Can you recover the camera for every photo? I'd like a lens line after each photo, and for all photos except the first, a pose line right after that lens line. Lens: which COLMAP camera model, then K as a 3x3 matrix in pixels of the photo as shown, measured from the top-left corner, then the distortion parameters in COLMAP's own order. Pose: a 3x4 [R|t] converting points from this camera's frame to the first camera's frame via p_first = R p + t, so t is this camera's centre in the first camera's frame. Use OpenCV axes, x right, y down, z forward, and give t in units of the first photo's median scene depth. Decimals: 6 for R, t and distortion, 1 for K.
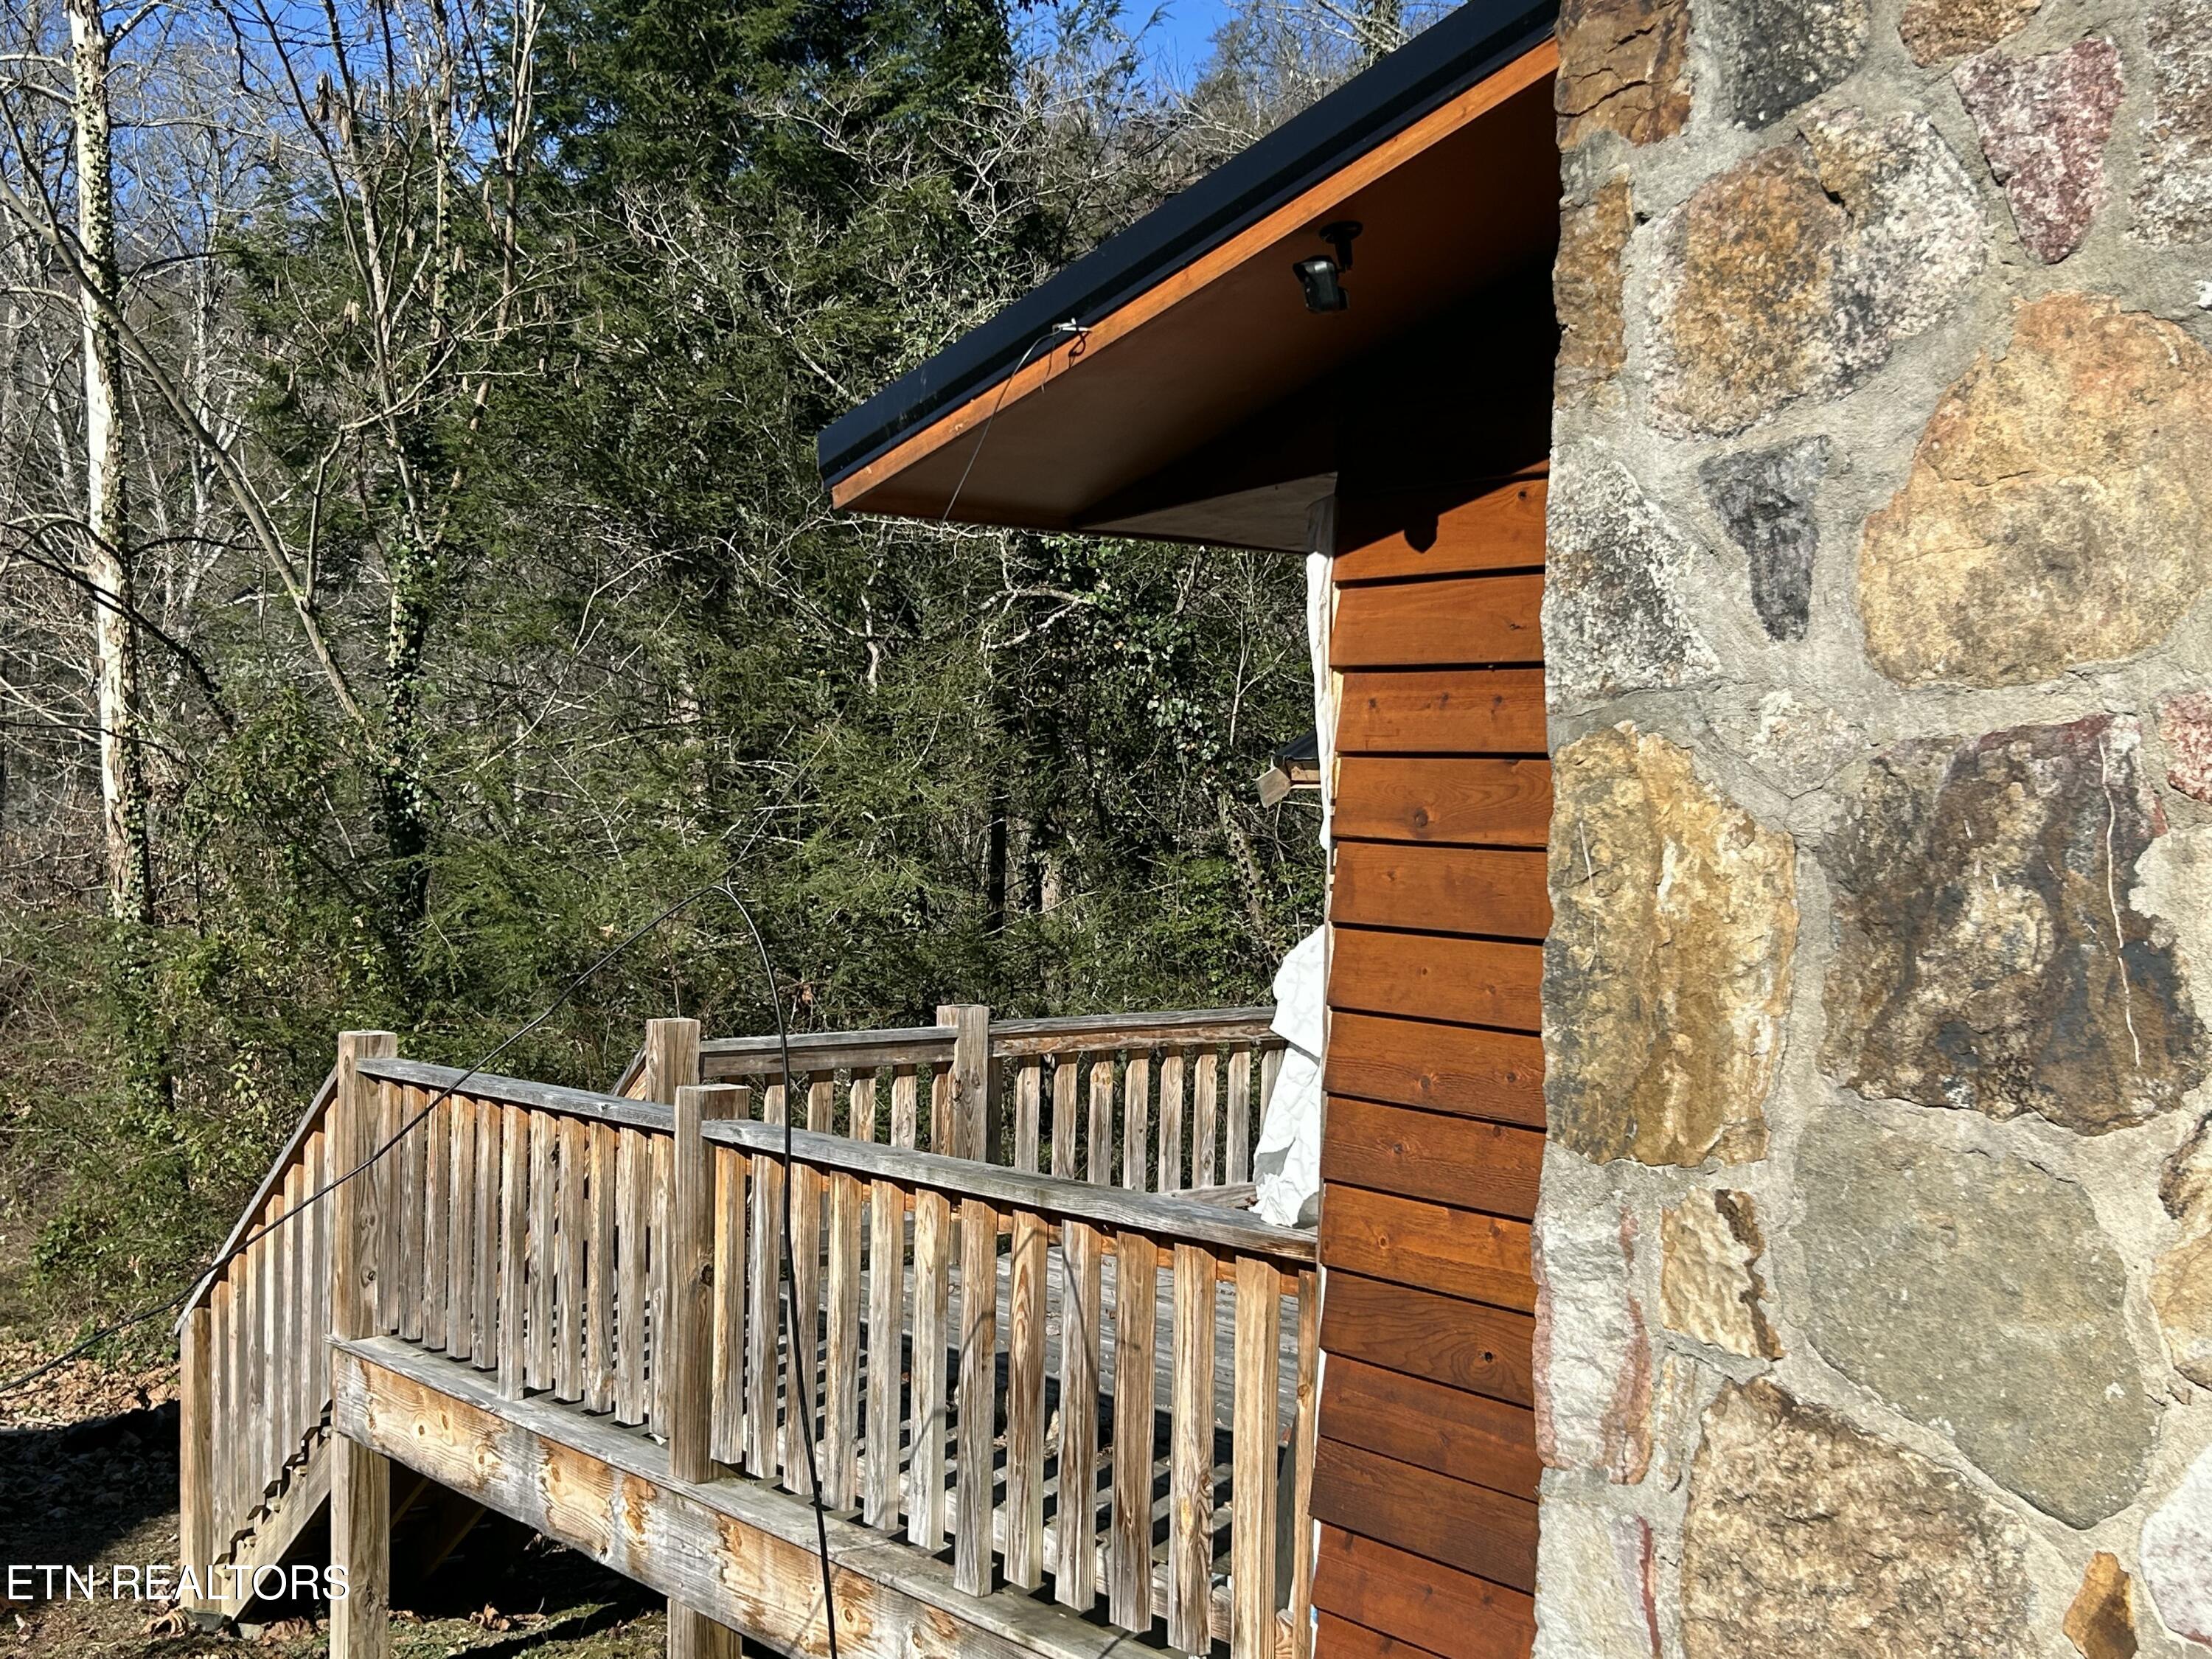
lens RADIAL K [[2544.9, 0, 1104.1], [0, 2544.9, 838.7], [0, 0, 1]] dist [0.160377, -0.478716]
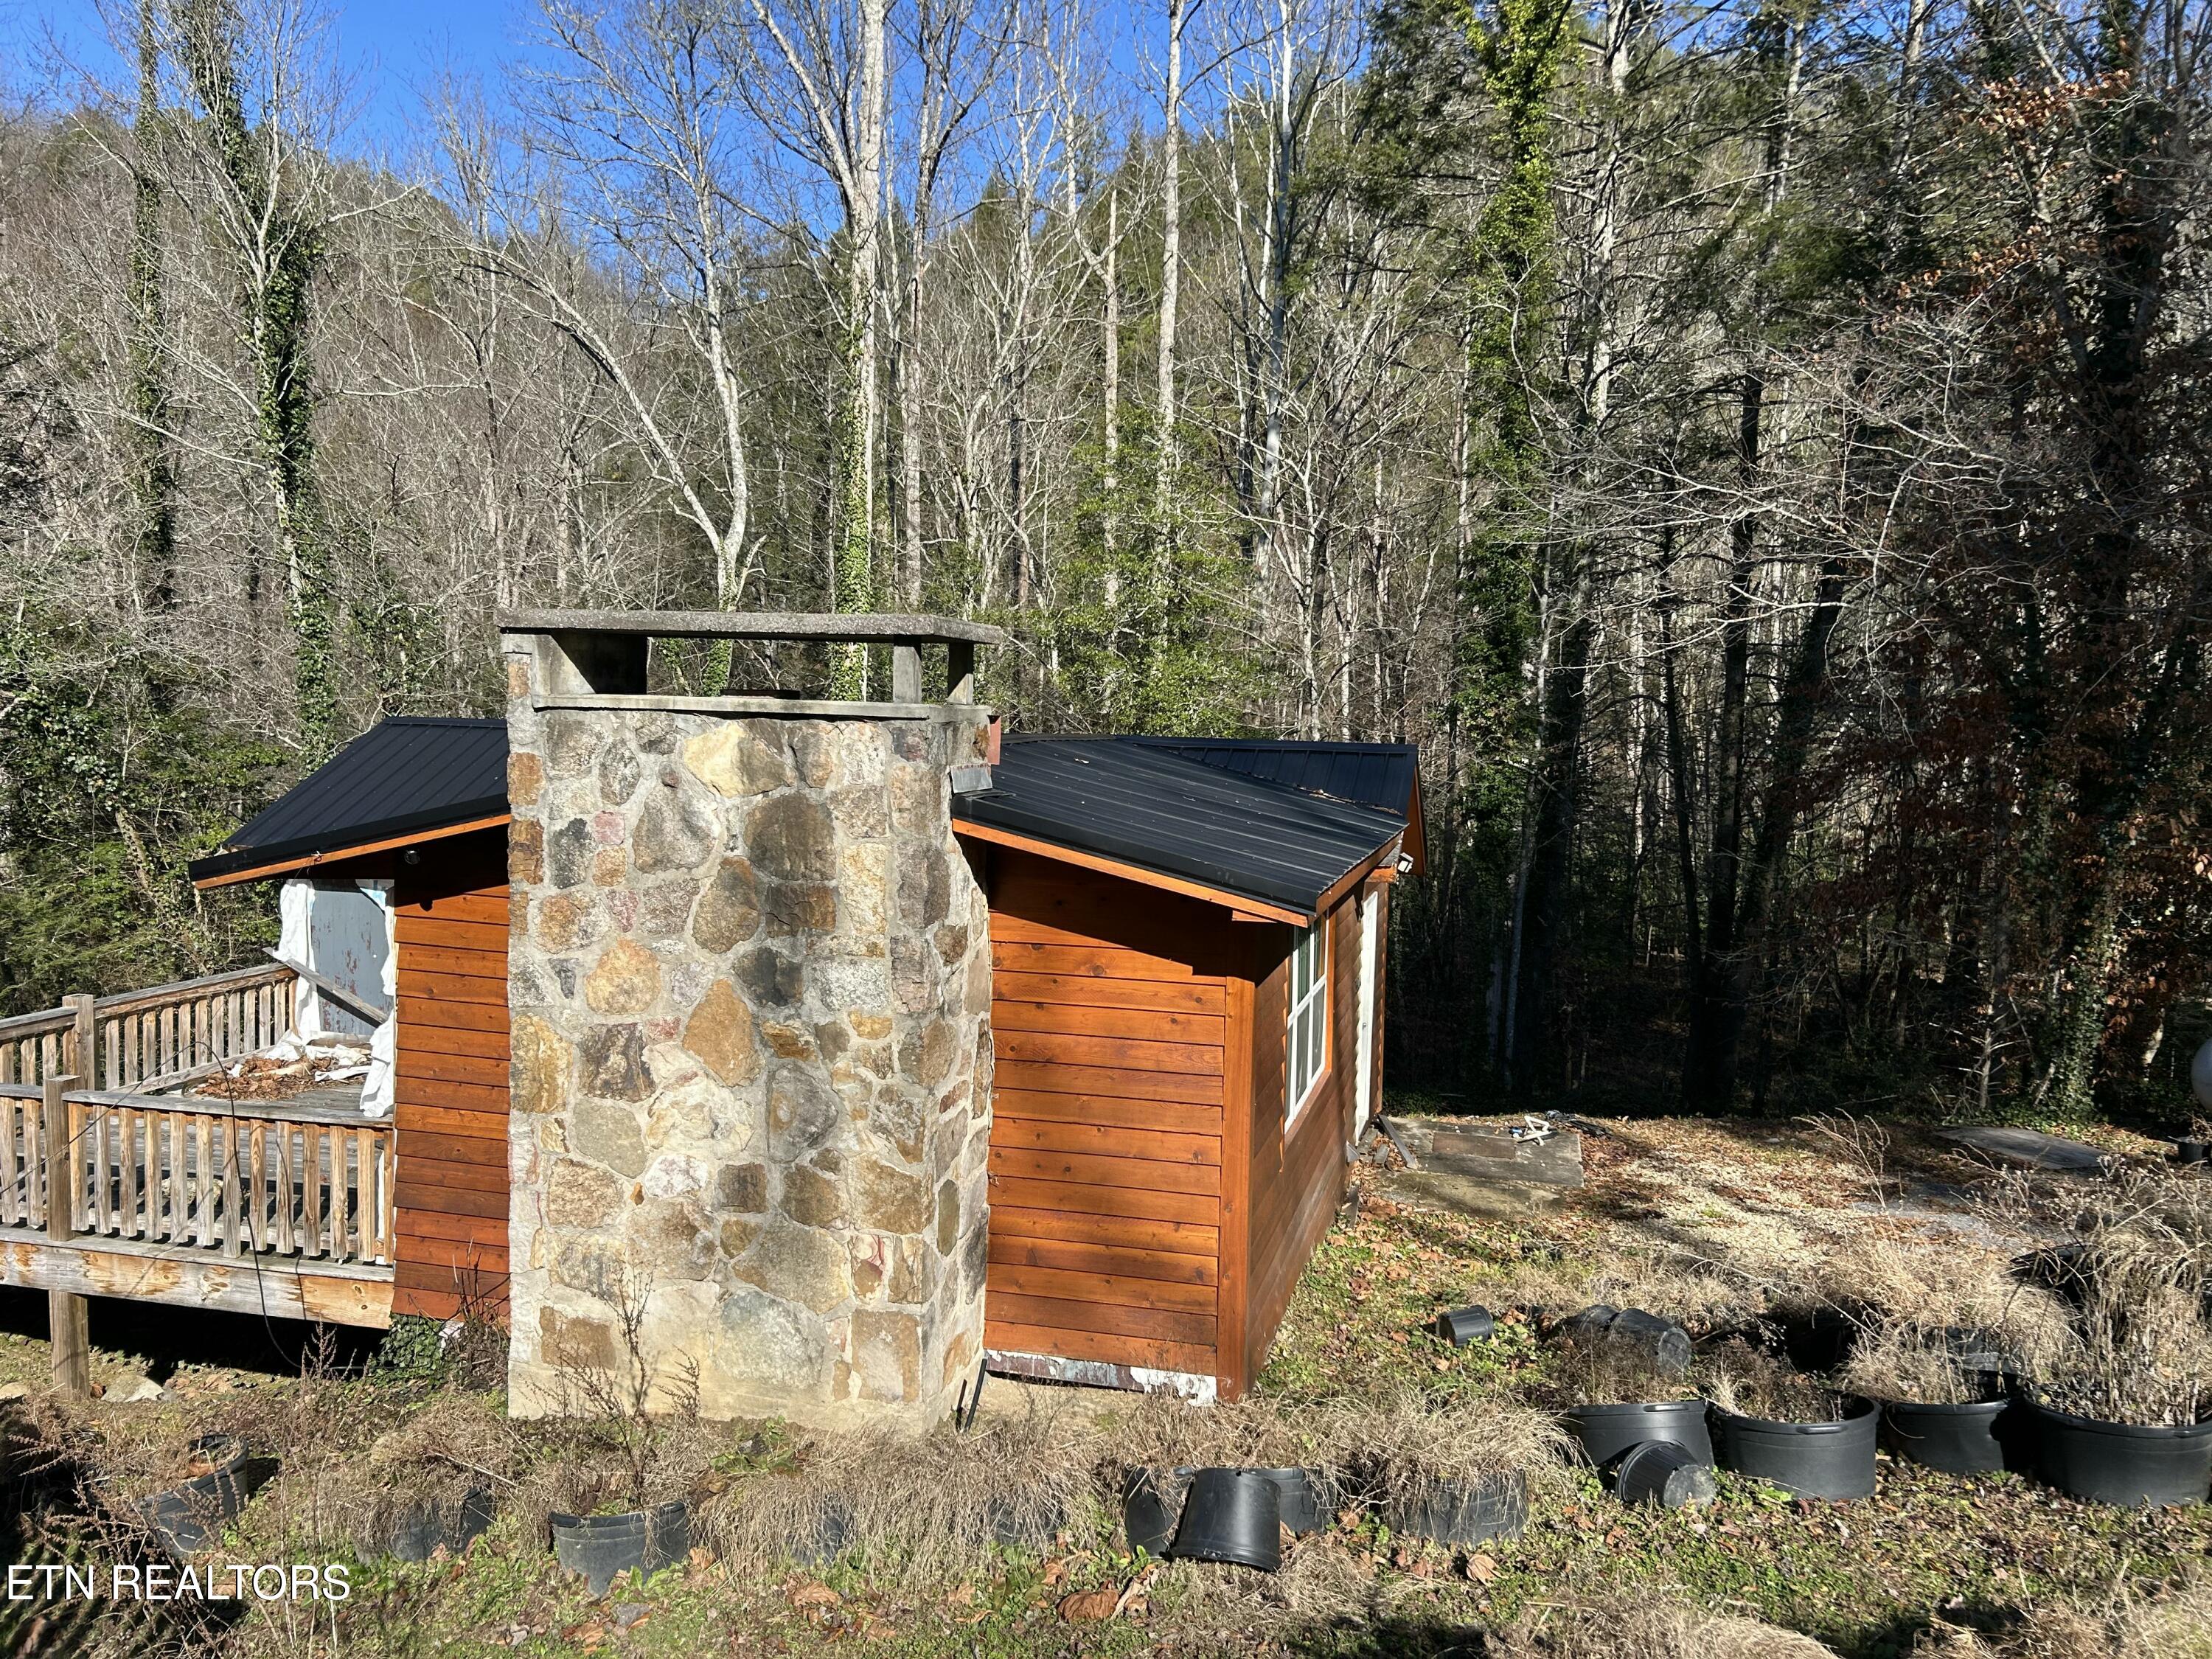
lens RADIAL K [[1653.8, 0, 1103.3], [0, 1653.8, 835.4], [0, 0, 1]] dist [0.083760, -0.110500]
pose [[0.791101, -0.042941, 0.610176, -0.391580], [-0.005933, 0.996947, 0.077853, -0.301901], [-0.611656, -0.065209, 0.788432, -0.956607]]
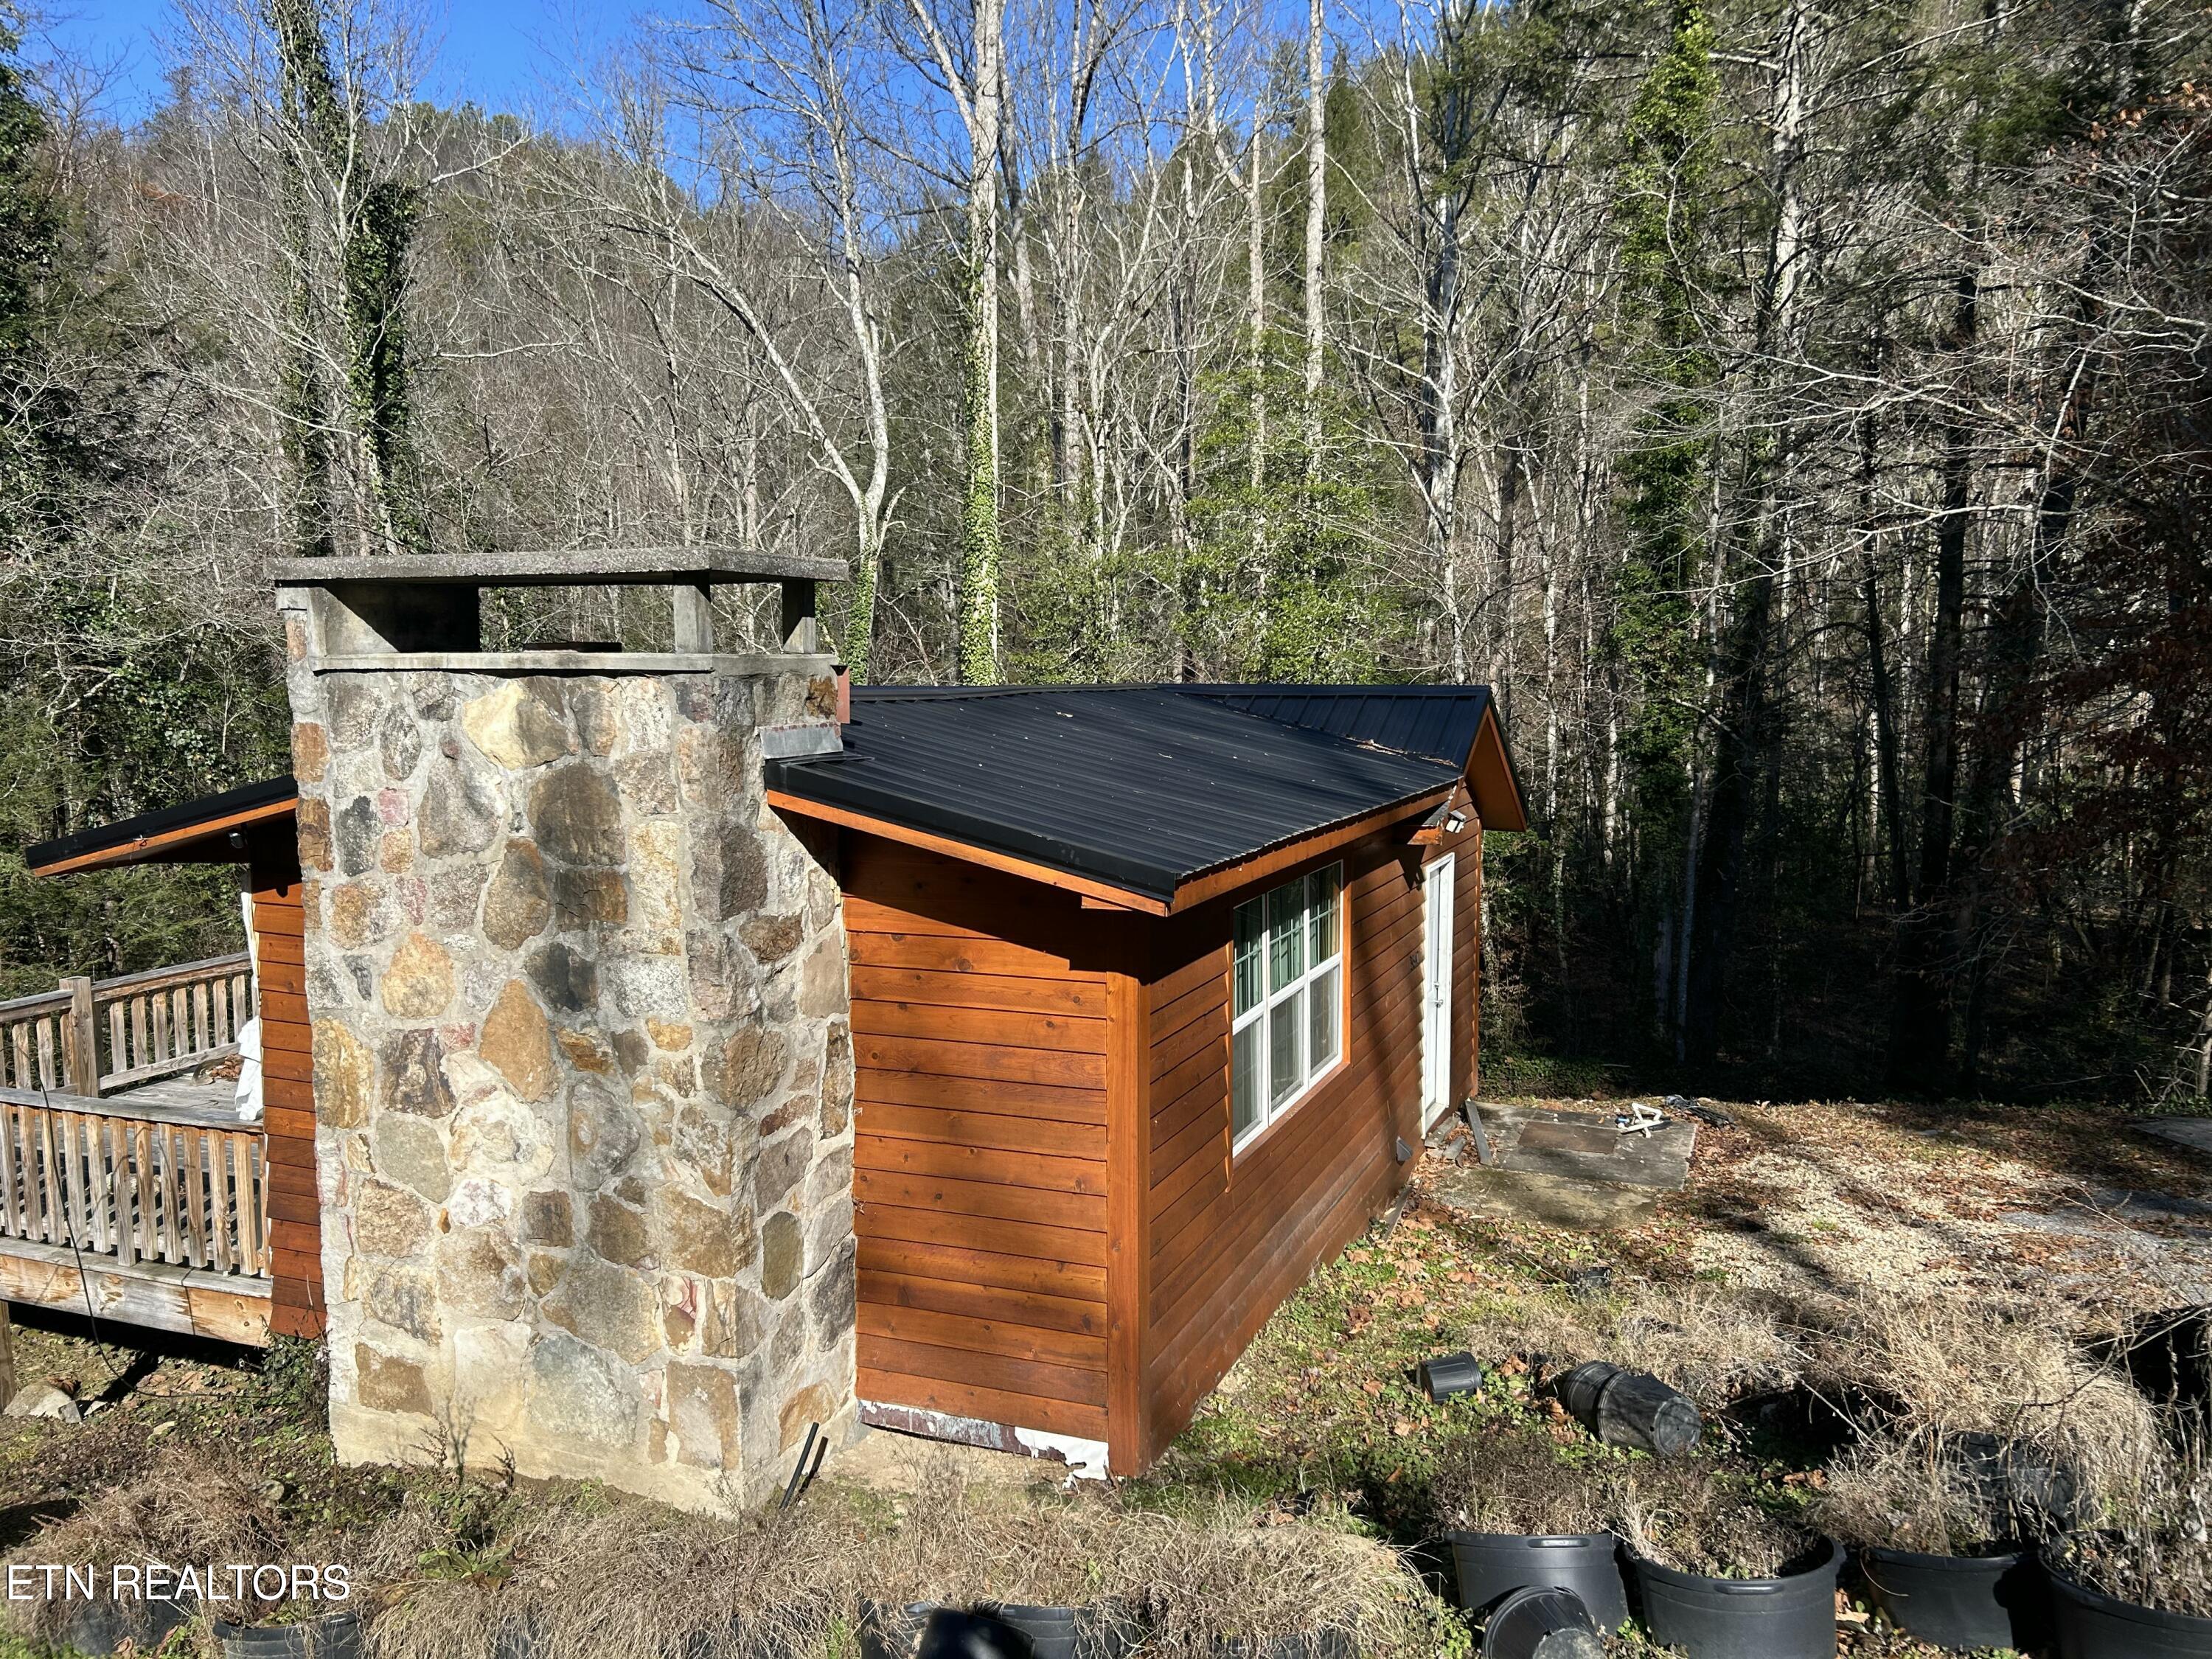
lens RADIAL K [[1661.2, 0, 1121.5], [0, 1661.2, 838.6], [0, 0, 1]] dist [0.062123, -0.063839]
pose [[0.860993, -0.073900, 0.503220, -0.011921], [0.022014, 0.993876, 0.108290, -0.294480], [-0.508141, -0.082159, 0.857346, -0.925273]]
